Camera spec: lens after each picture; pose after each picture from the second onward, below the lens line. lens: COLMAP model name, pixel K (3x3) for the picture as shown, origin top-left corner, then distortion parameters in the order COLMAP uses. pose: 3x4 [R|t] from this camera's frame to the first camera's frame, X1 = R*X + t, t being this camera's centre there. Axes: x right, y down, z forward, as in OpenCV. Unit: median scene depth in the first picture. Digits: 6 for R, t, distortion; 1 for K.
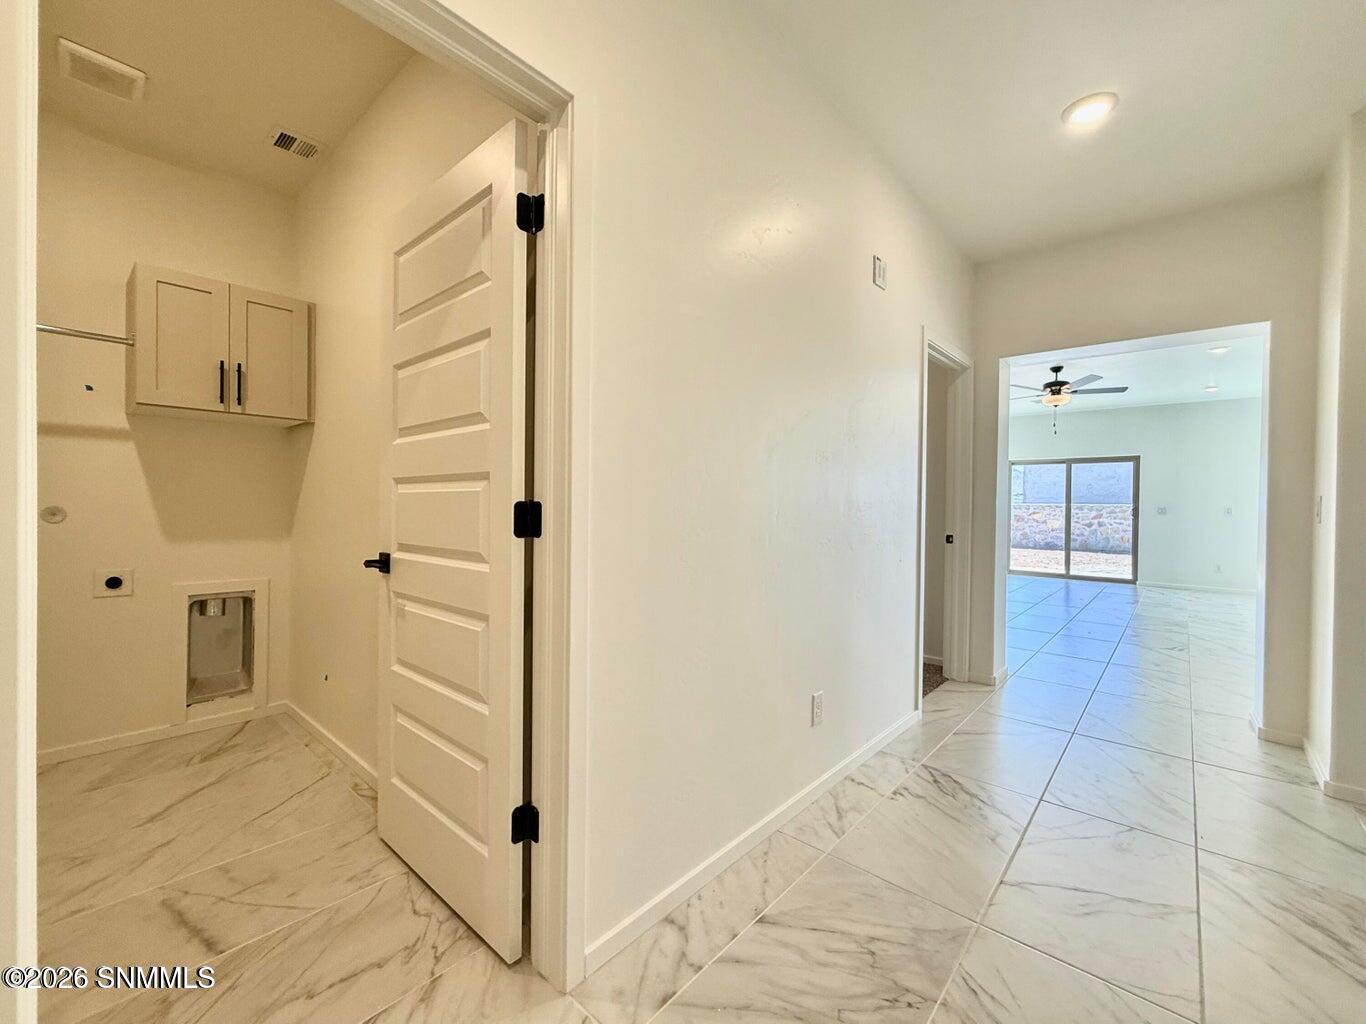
lens RADIAL K [[548.4, 0, 688.4], [0, 548.4, 506.1], [0, 0, 1]] dist [0.000481, -0.000019]
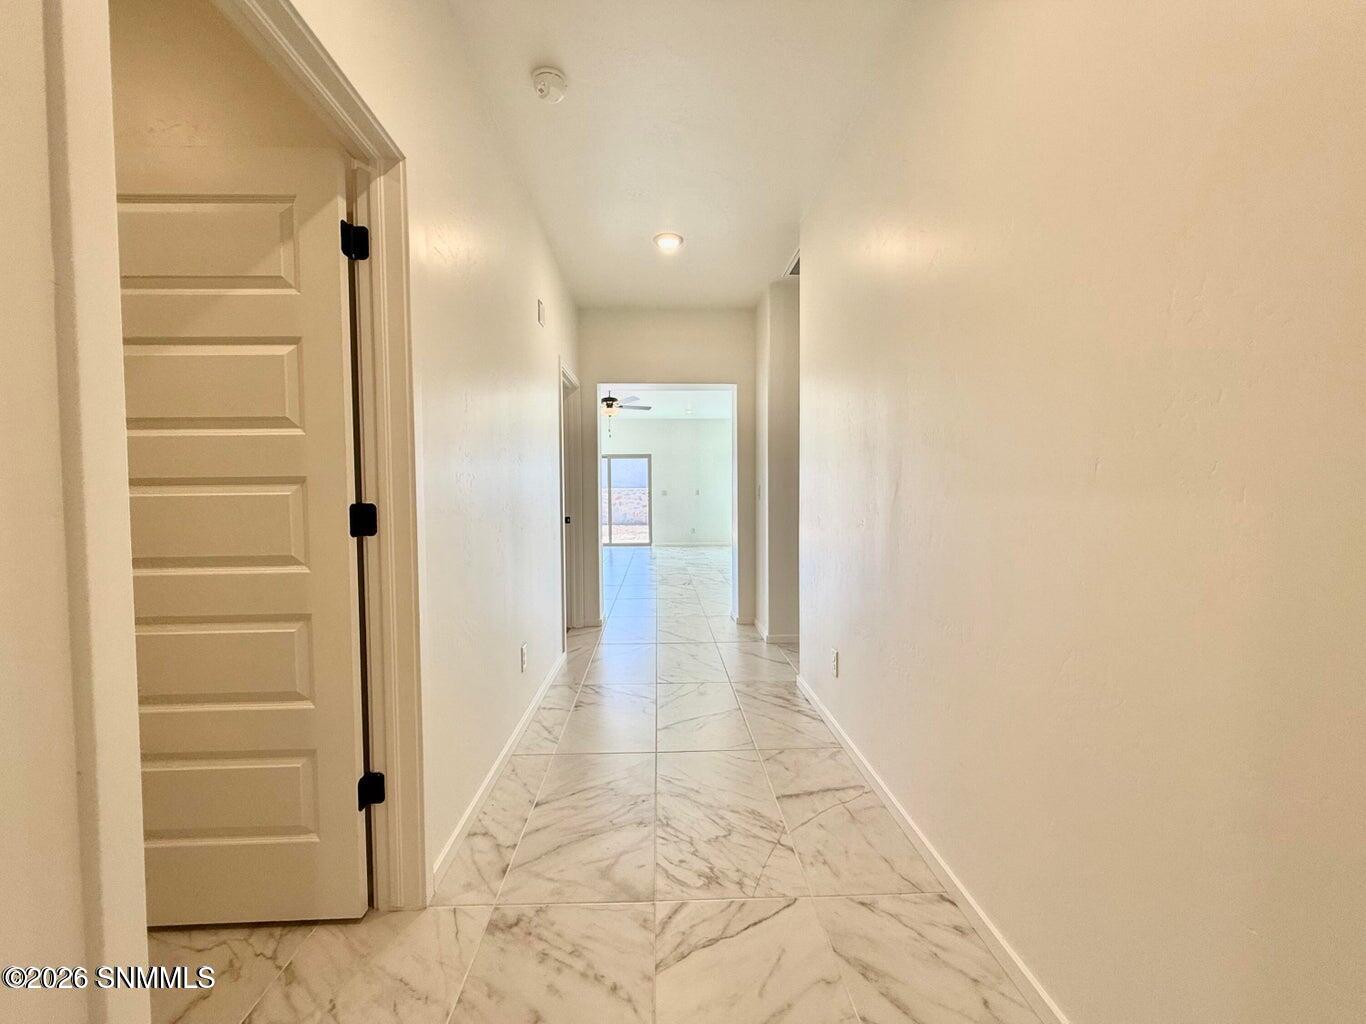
lens RADIAL K [[548.4, 0, 653.3], [0, 548.4, 504.9], [0, 0, 1]] dist [0.000481, -0.000019]
pose [[0.743647, -0.038568, 0.667459, -0.372364], [0.024801, 0.999239, 0.030107, -0.015139], [-0.668112, -0.005835, 0.744038, -0.139180]]
